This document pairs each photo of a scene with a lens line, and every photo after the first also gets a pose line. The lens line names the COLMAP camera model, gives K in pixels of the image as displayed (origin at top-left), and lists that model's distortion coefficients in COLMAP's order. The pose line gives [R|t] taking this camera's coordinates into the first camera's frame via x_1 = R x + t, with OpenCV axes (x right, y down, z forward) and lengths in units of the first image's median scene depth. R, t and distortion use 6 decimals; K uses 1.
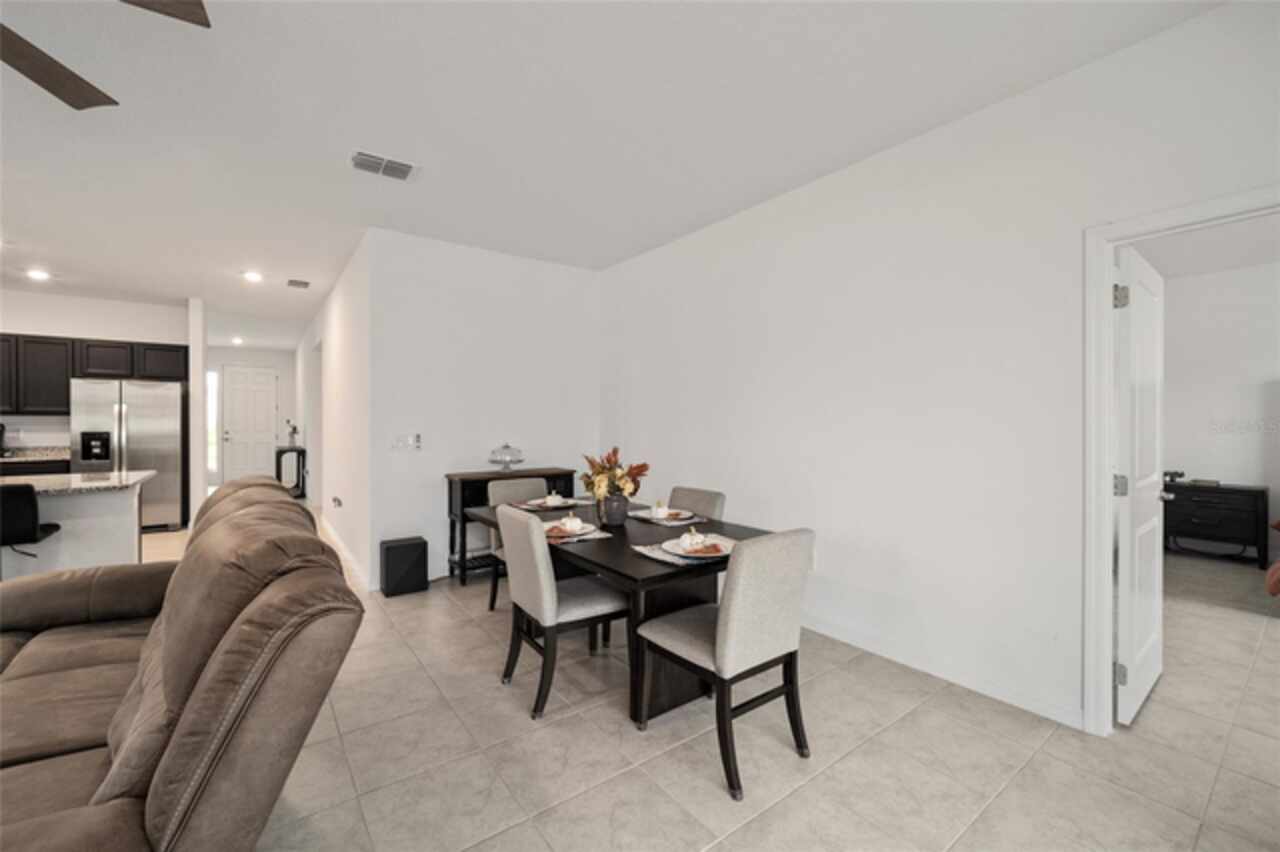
lens RADIAL K [[514.1, 0, 647.0], [0, 514.1, 425.9], [0, 0, 1]] dist [-0.004323, 0.000908]
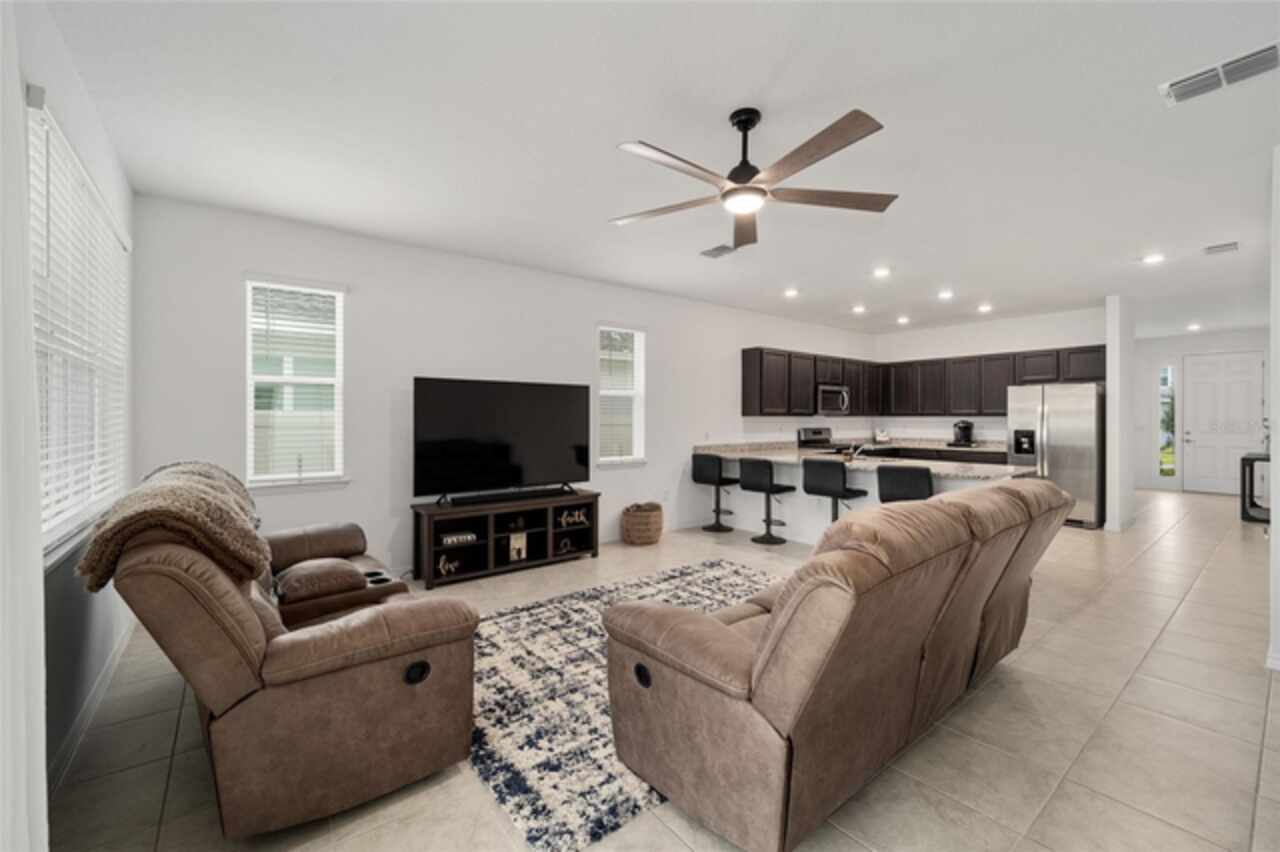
lens RADIAL K [[514.1, 0, 624.9], [0, 514.1, 418.8], [0, 0, 1]] dist [-0.004323, 0.000908]
pose [[0.001594, -0.000139, -0.999999, 0.102507], [-0.007915, 0.999969, -0.000152, -0.006618], [0.999967, 0.007915, 0.001593, 0.078019]]
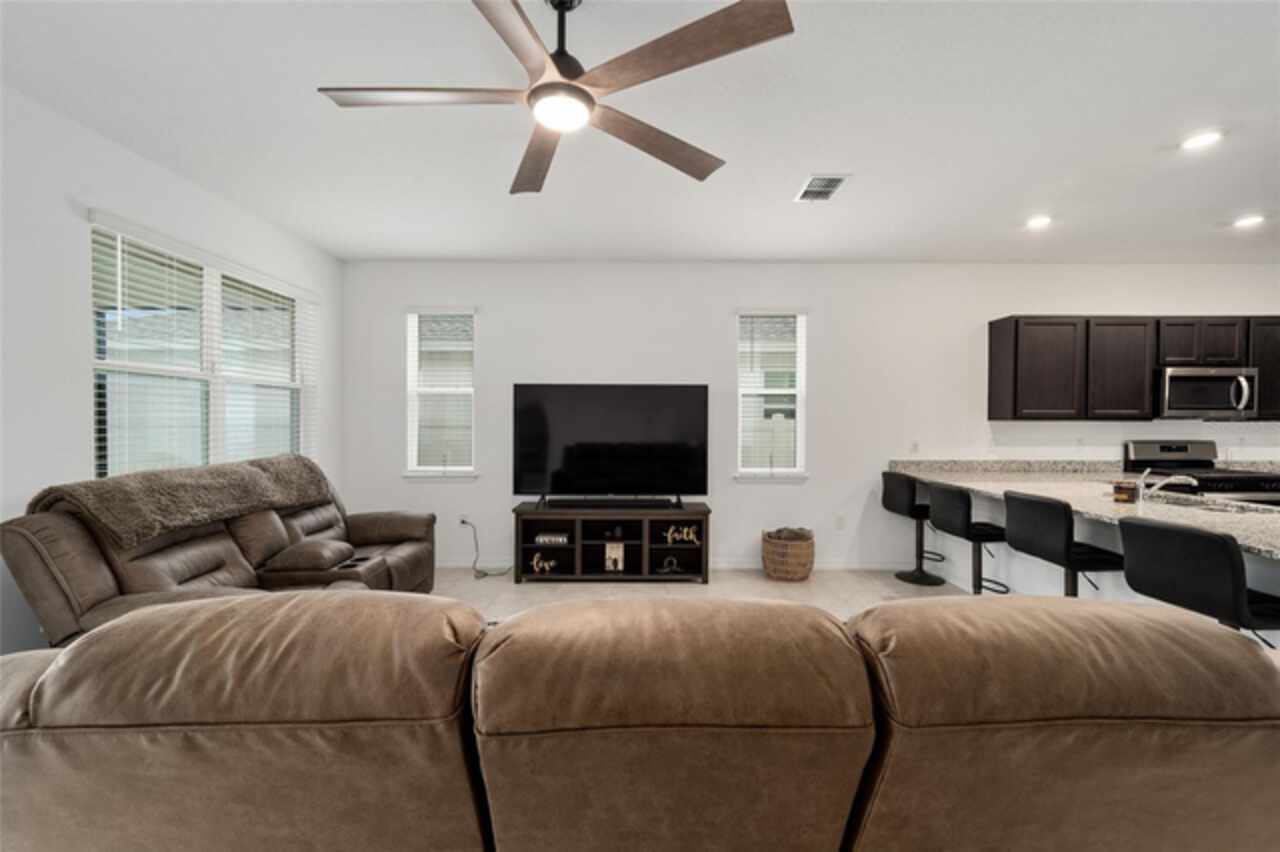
lens RADIAL K [[514.1, 0, 643.5], [0, 514.1, 425.2], [0, 0, 1]] dist [-0.004323, 0.000908]
pose [[-0.604532, 0.007468, -0.796546, -0.124409], [-0.010248, 0.999800, 0.017151, -0.015640], [0.796515, 0.018532, -0.604335, 0.417733]]
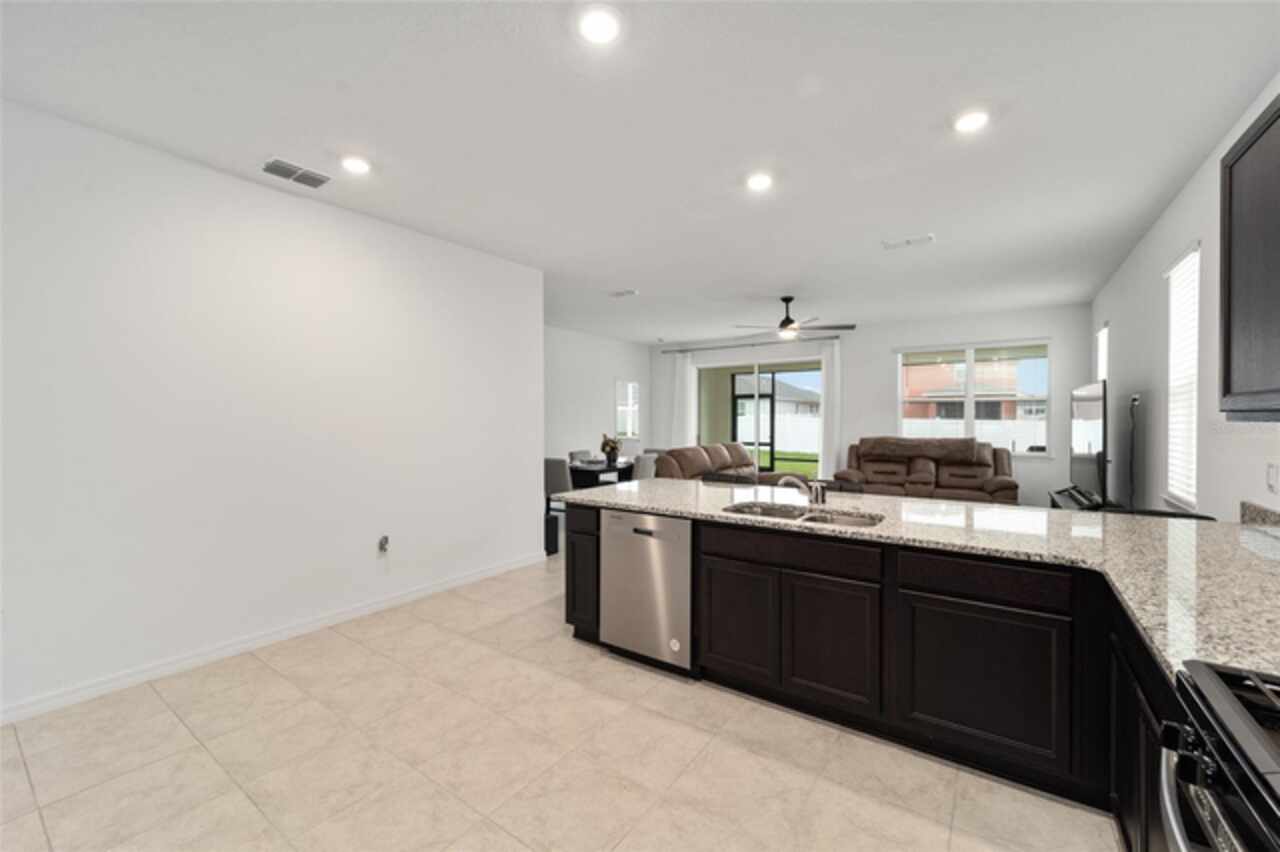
lens RADIAL K [[514.1, 0, 645.3], [0, 514.1, 420.2], [0, 0, 1]] dist [-0.004323, 0.000908]
pose [[-0.319160, -0.001690, 0.947699, -1.281367], [0.010734, 0.999928, 0.005398, -0.021110], [-0.947640, 0.011895, -0.319119, 0.828262]]
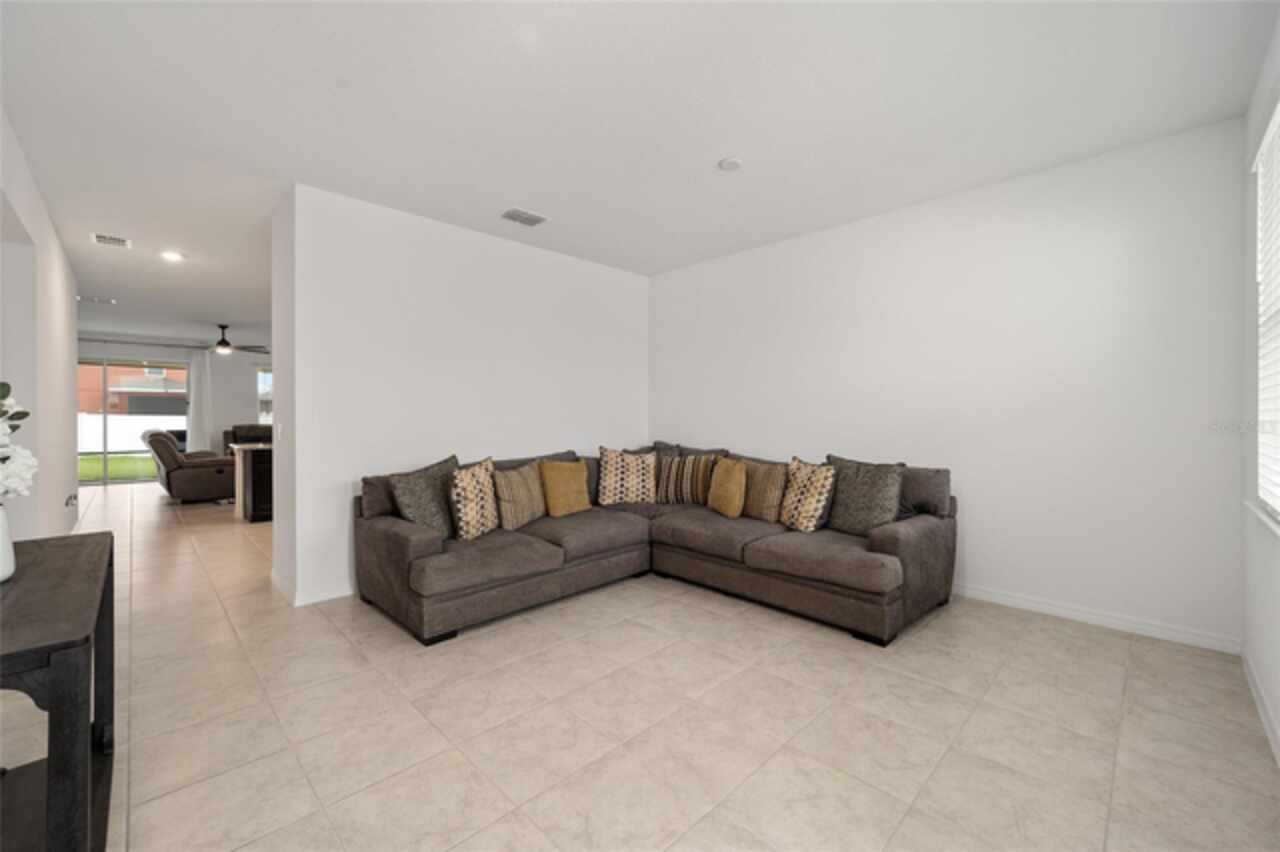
lens RADIAL K [[514.1, 0, 636.2], [0, 514.1, 416.2], [0, 0, 1]] dist [-0.004323, 0.000908]
pose [[-0.991569, 0.004837, -0.129487, -1.380987], [0.003571, 0.999944, 0.010003, -0.008061], [0.129528, 0.009456, -0.991531, 1.894493]]
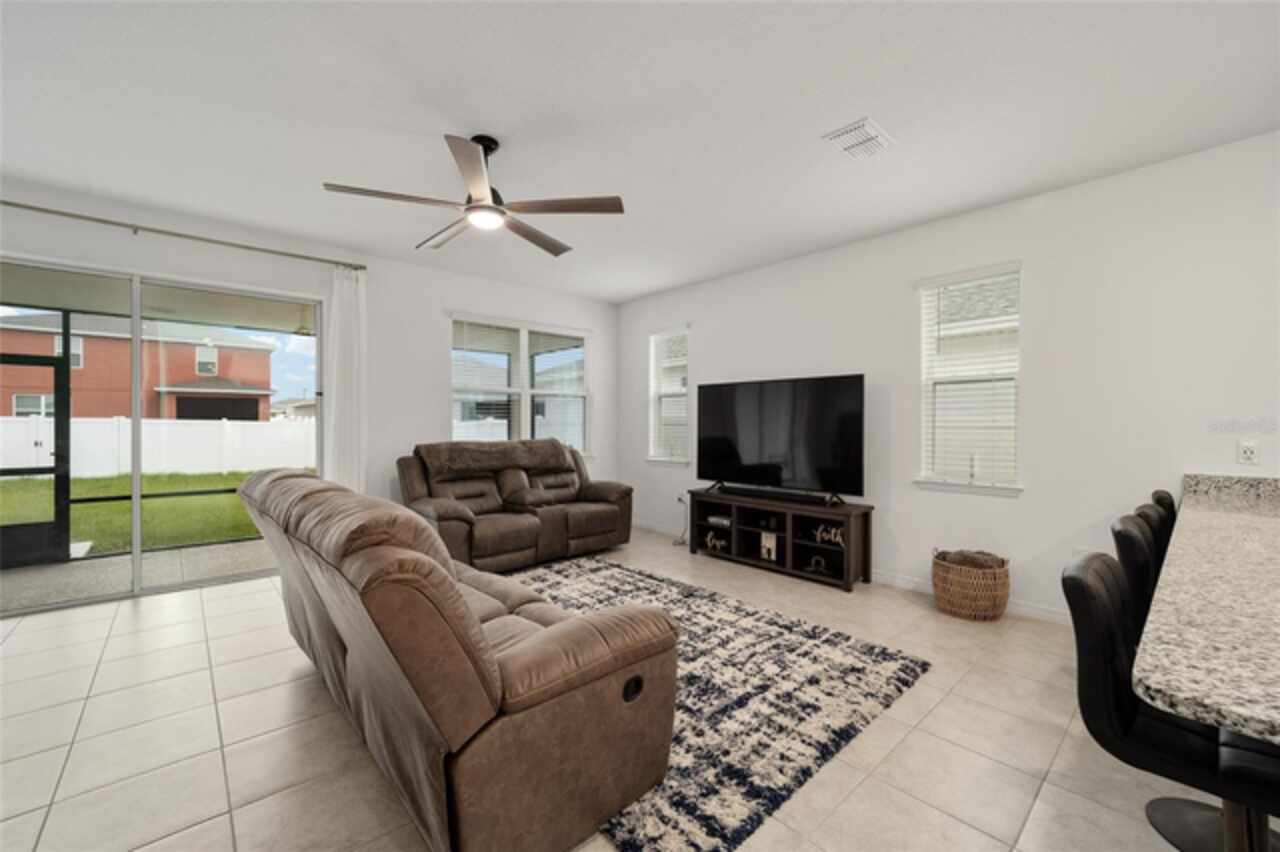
lens RADIAL K [[514.1, 0, 638.2], [0, 514.1, 423.0], [0, 0, 1]] dist [-0.004323, 0.000908]
pose [[-0.996313, 0.000166, -0.085795, -0.448266], [-0.000797, 0.999937, 0.011195, -0.004248], [0.085792, 0.011222, -0.996250, 0.700975]]
